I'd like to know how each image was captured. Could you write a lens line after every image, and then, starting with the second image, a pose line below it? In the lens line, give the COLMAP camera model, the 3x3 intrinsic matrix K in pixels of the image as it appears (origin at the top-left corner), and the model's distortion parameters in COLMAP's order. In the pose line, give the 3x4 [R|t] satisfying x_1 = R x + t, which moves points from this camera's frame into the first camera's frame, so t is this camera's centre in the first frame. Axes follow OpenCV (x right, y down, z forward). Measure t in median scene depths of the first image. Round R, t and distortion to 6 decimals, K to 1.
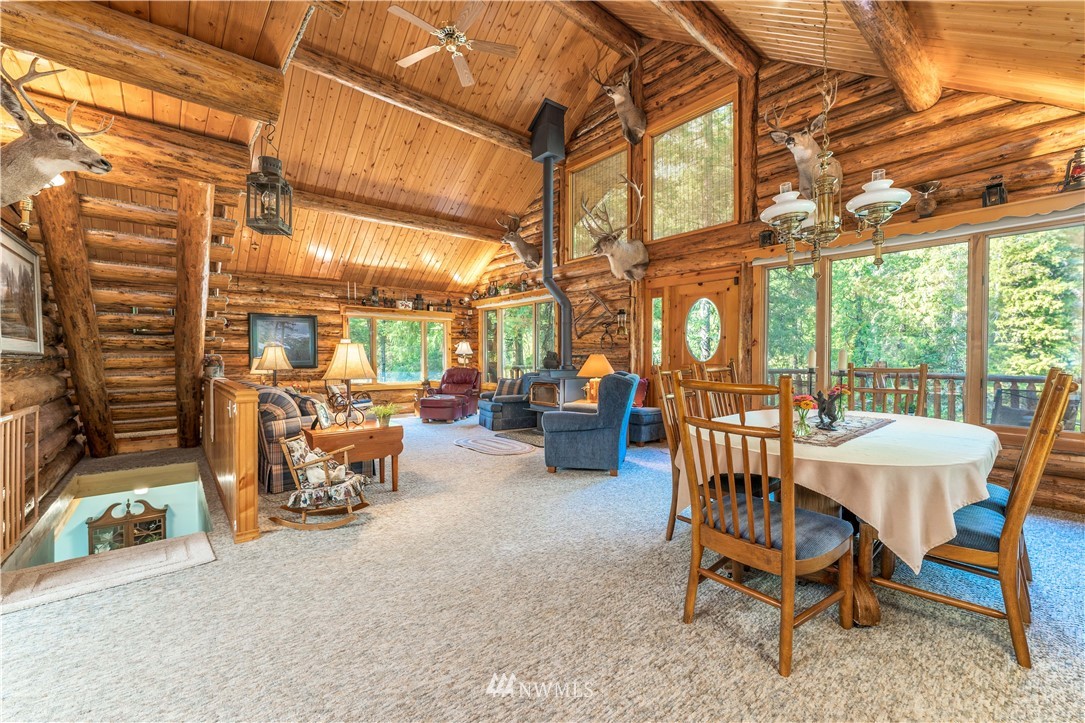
lens RADIAL K [[439.7, 0, 539.8], [0, 439.7, 360.9], [0, 0, 1]] dist [-0.004442, 0.000980]
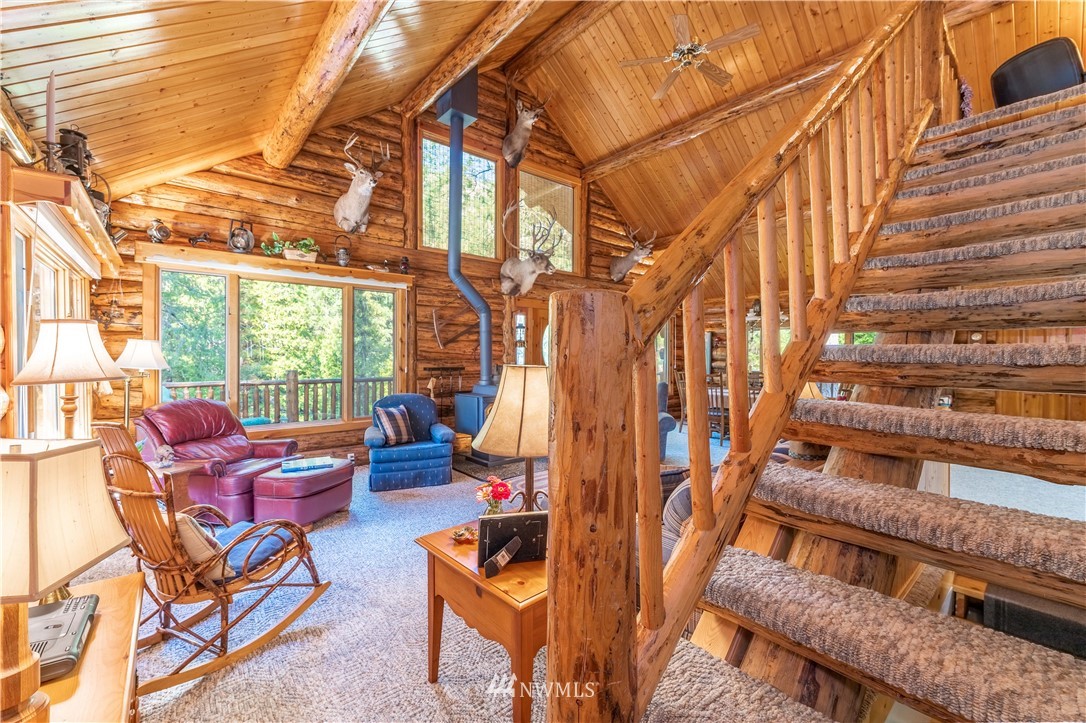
lens RADIAL K [[440.1, 0, 538.6], [0, 440.1, 360.6], [0, 0, 1]] dist [-0.004442, 0.000980]
pose [[0.012677, -0.006641, 0.999898, -0.795894], [0.006891, 0.999955, 0.006554, -0.032692], [-0.999896, 0.006807, 0.012722, 0.875024]]
